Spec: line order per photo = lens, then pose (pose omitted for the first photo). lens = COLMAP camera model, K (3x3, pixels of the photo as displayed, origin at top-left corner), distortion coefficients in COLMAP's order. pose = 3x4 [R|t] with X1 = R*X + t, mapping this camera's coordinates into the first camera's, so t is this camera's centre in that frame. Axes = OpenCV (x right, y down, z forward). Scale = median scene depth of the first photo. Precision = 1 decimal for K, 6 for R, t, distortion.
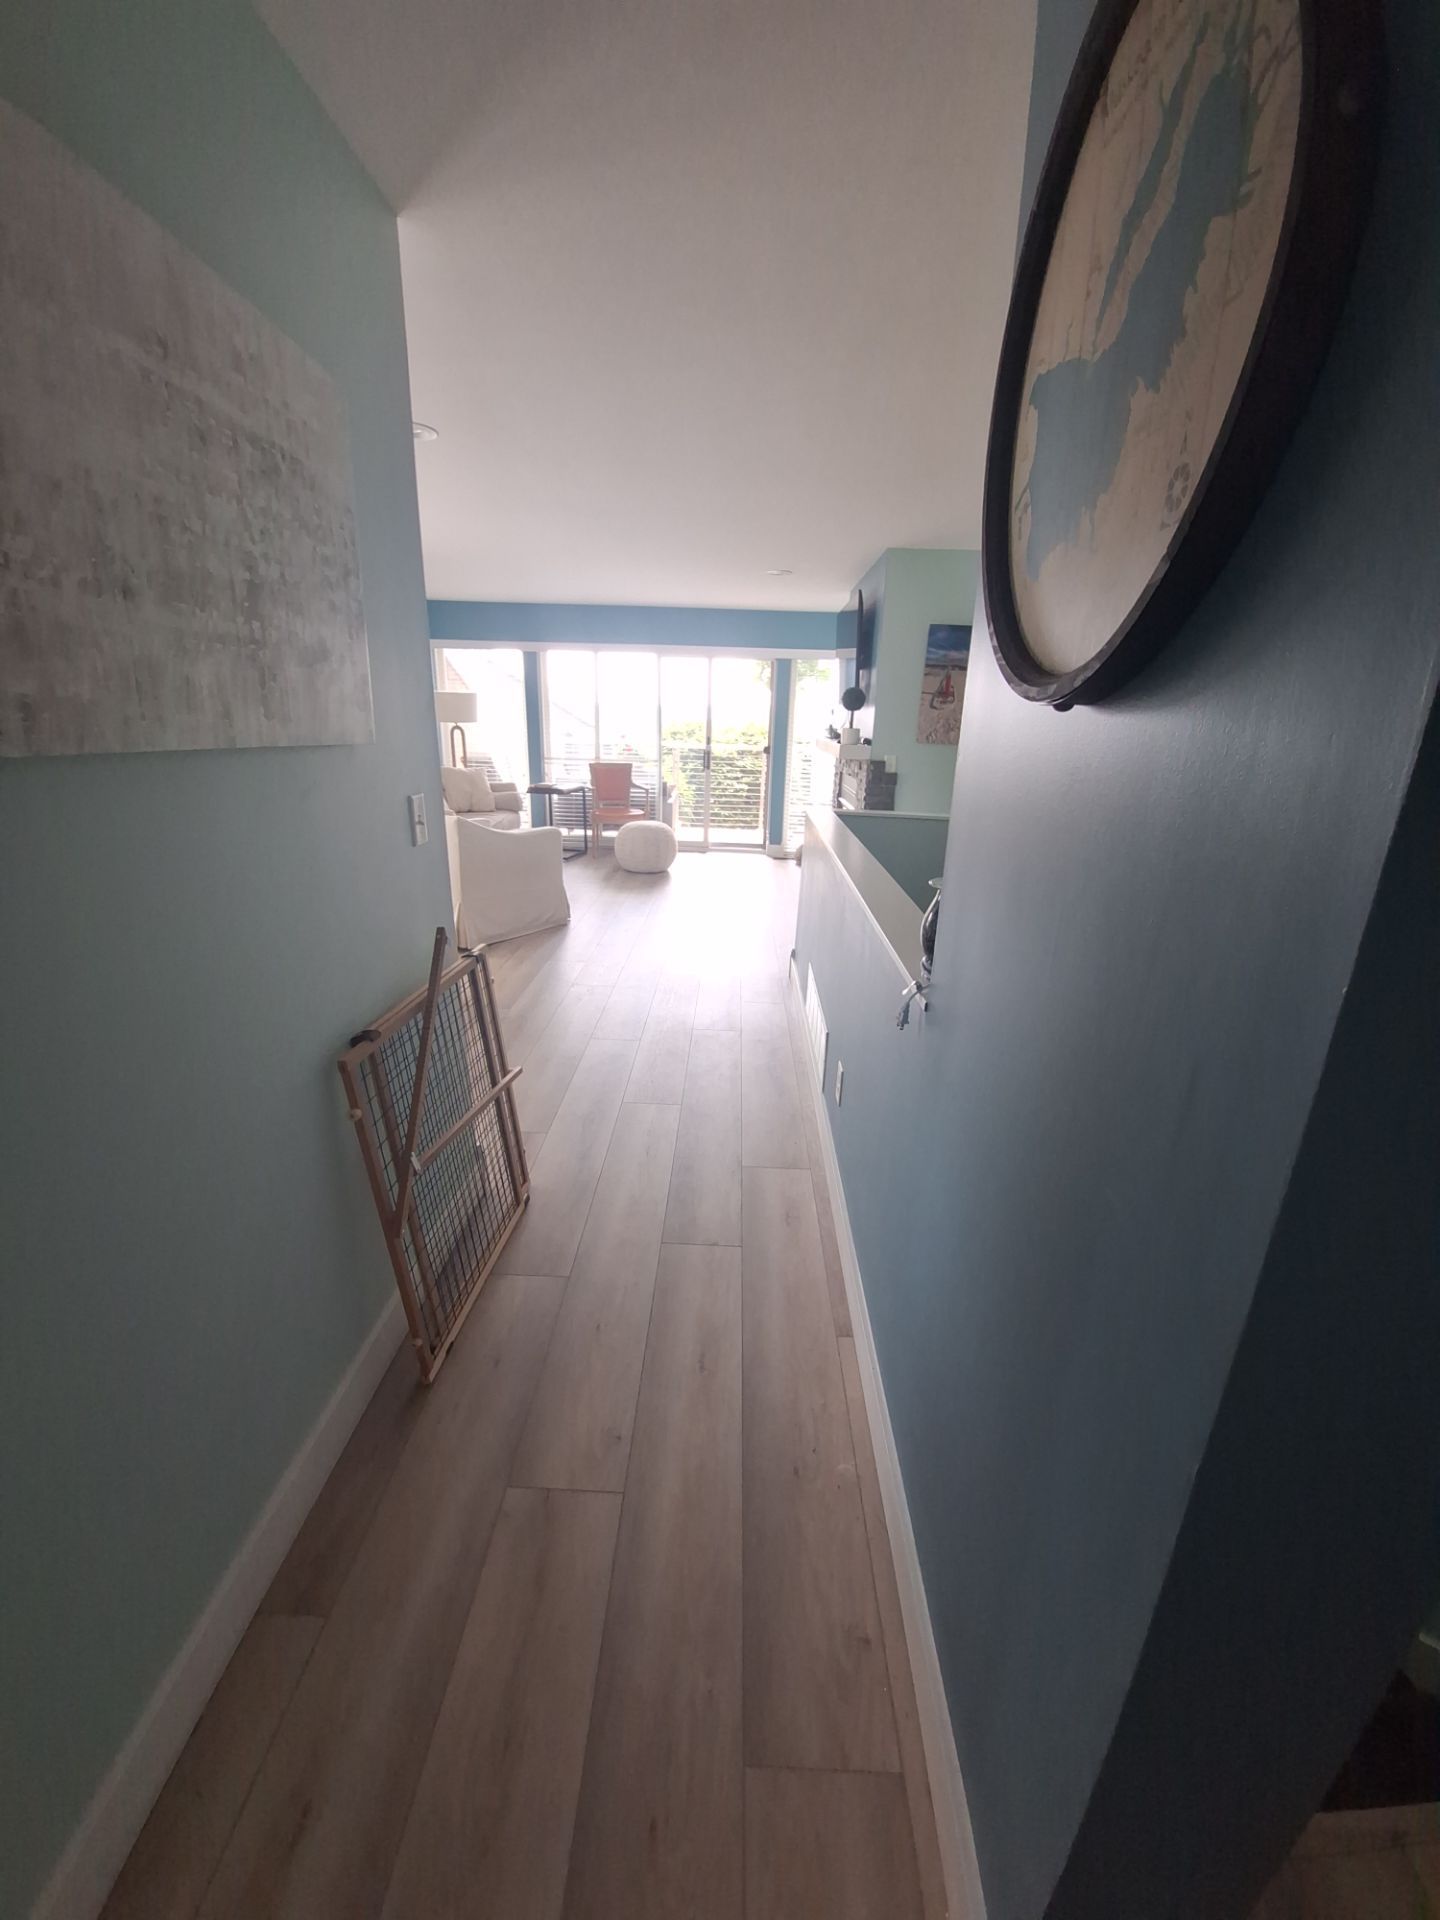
lens RADIAL K [[780.7, 0, 720.2], [0, 780.7, 957.5], [0, 0, 1]] dist [0.000998, 0.000039]
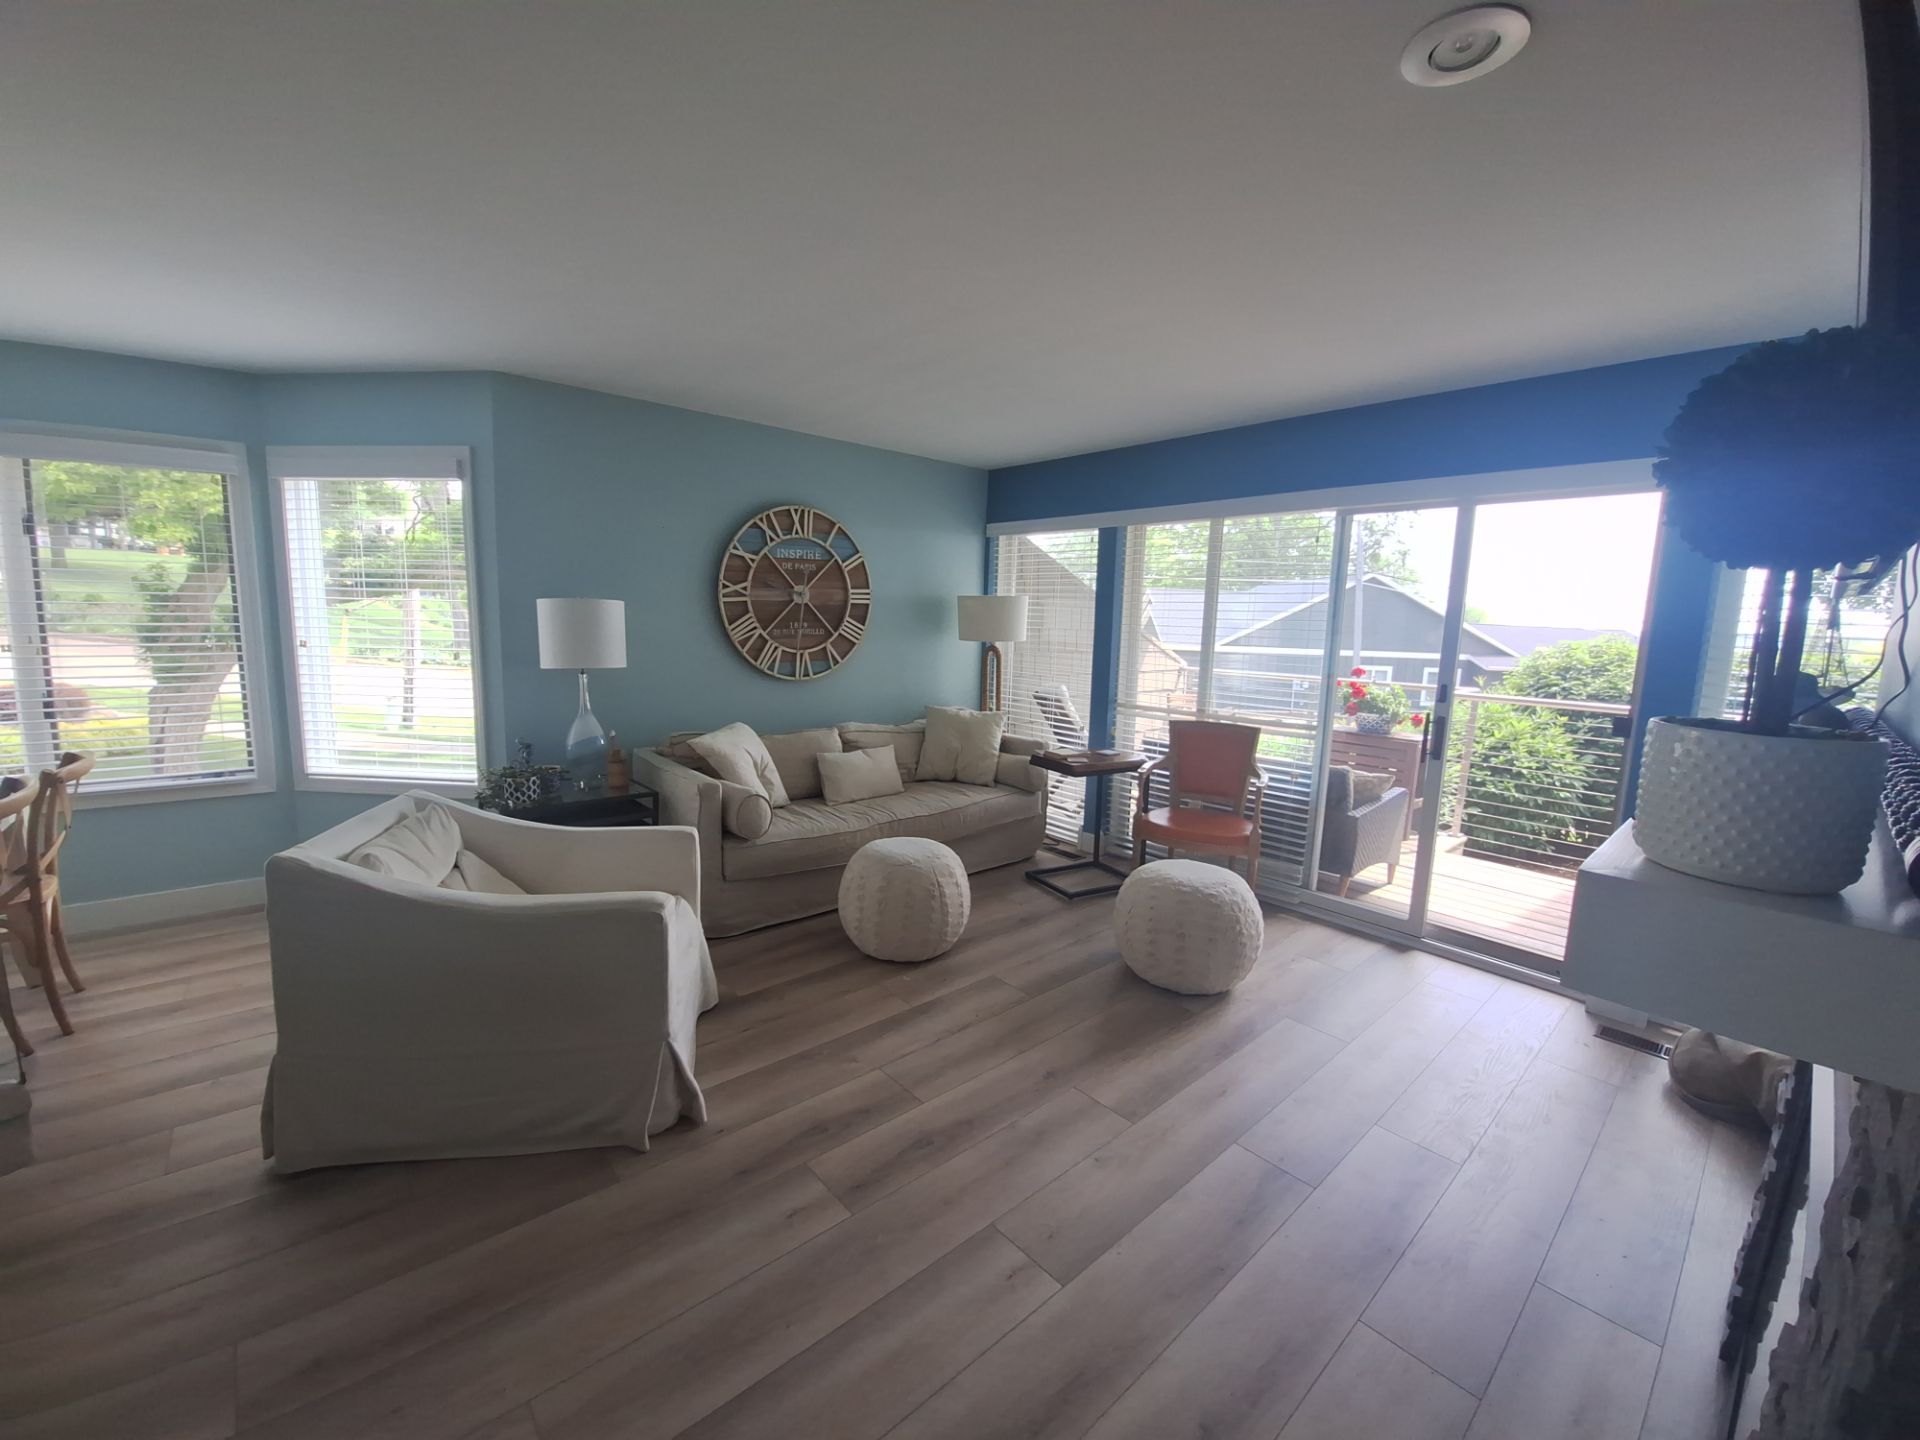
lens RADIAL K [[780.7, 0, 946.2], [0, 780.7, 720.1], [0, 0, 1]] dist [0.000998, 0.000039]
pose [[0.685510, 0.090288, -0.722443, 0.109939], [-0.229141, 0.968611, -0.096374, -0.164997], [0.691065, 0.231607, 0.684681, 0.539616]]
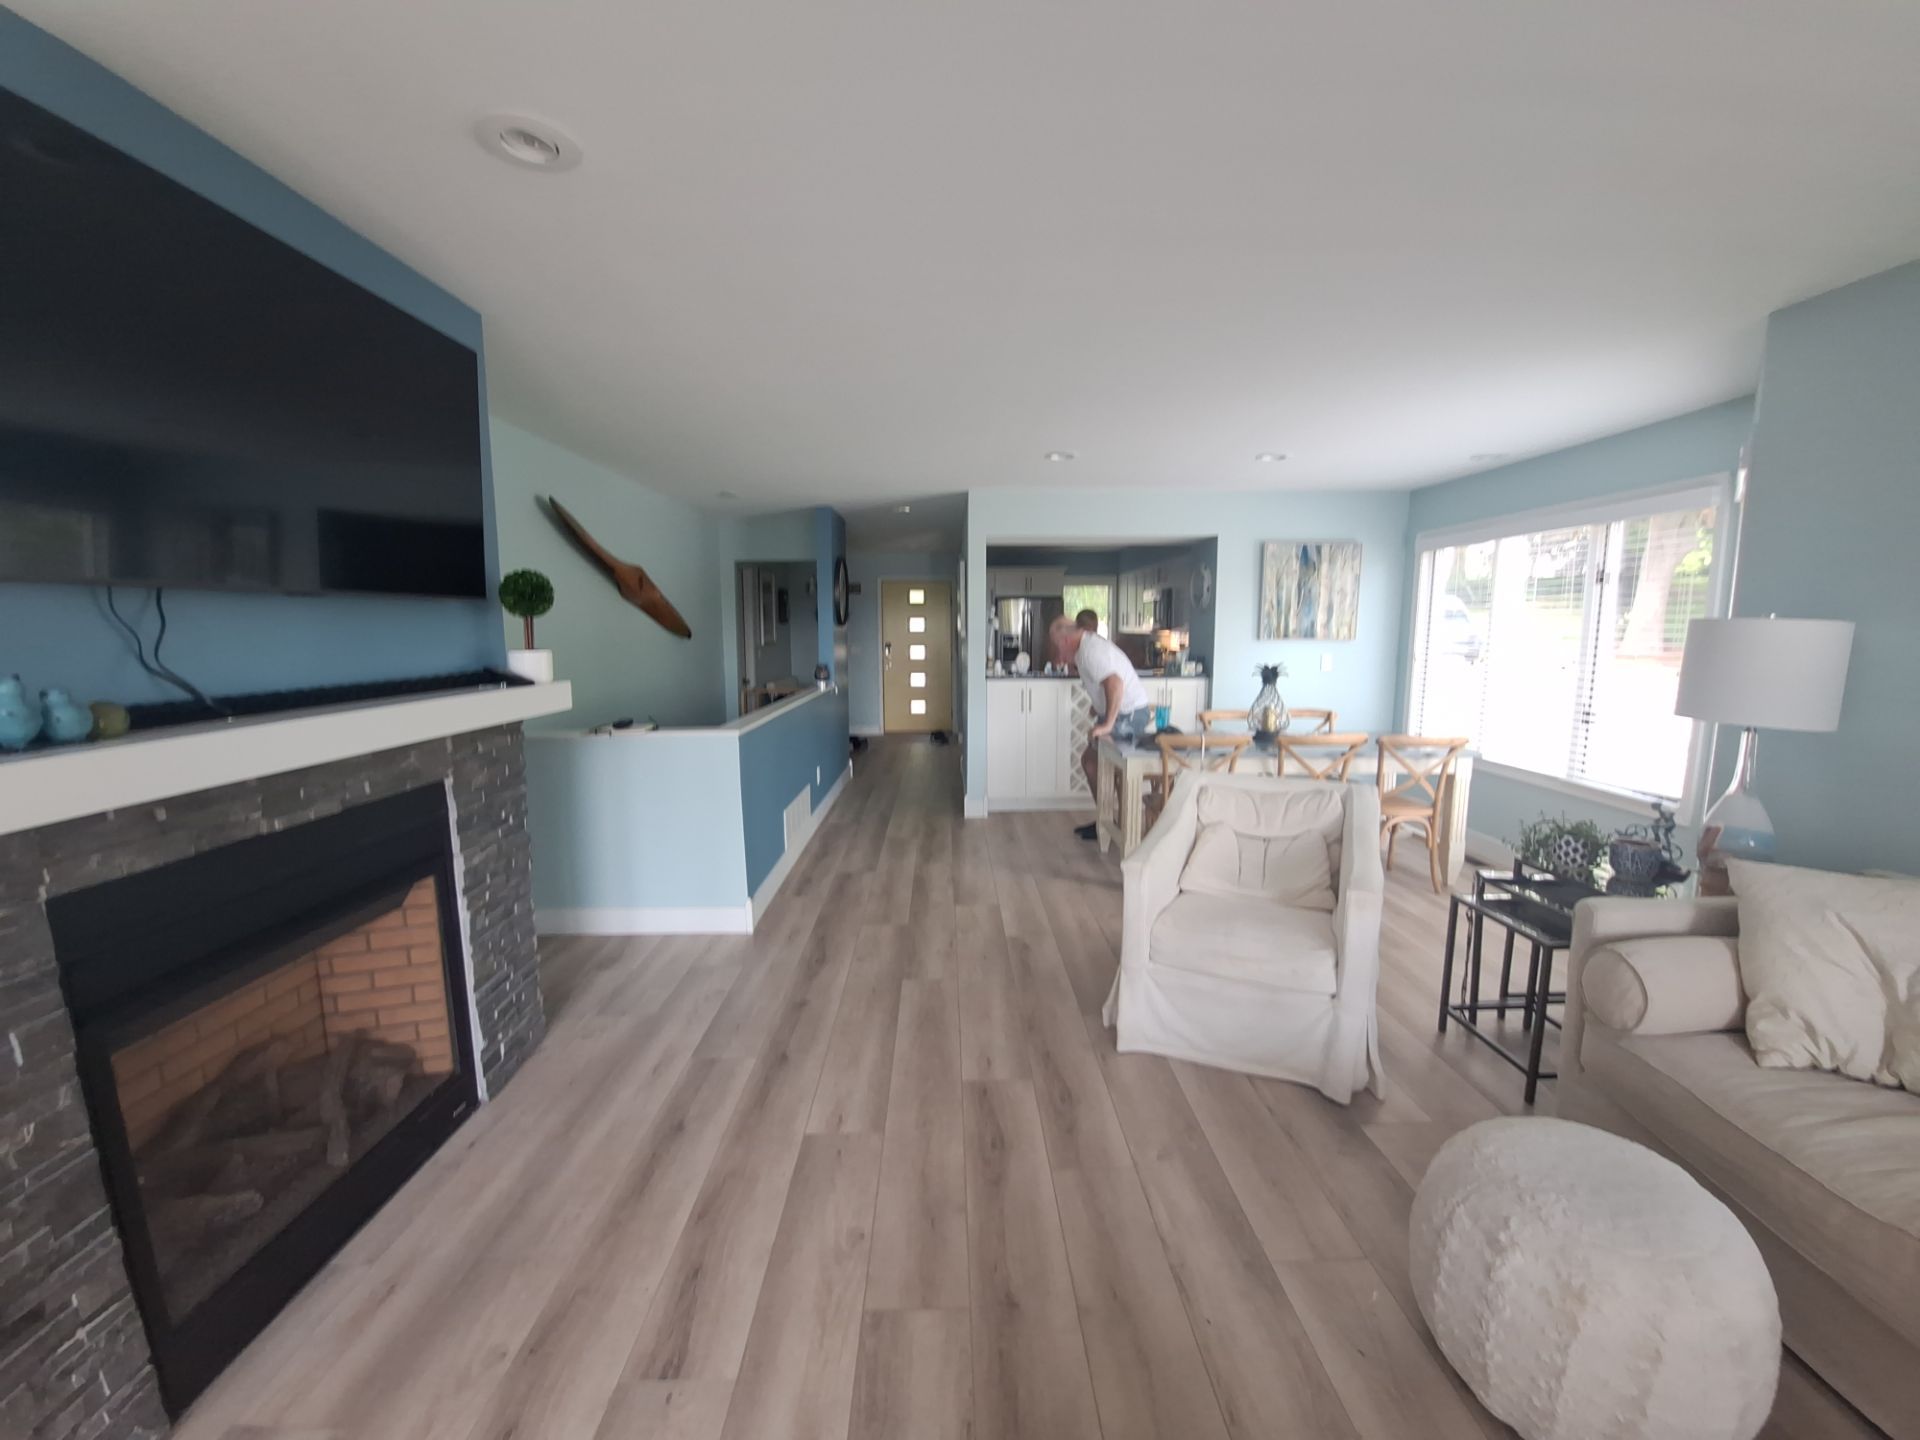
lens RADIAL K [[780.7, 0, 956.4], [0, 780.7, 727.7], [0, 0, 1]] dist [0.000998, 0.000039]
pose [[-0.998892, -0.015289, -0.044502, -0.045627], [-0.032862, 0.903565, 0.427189, -0.294264], [0.033679, 0.428178, -0.903067, 0.931523]]
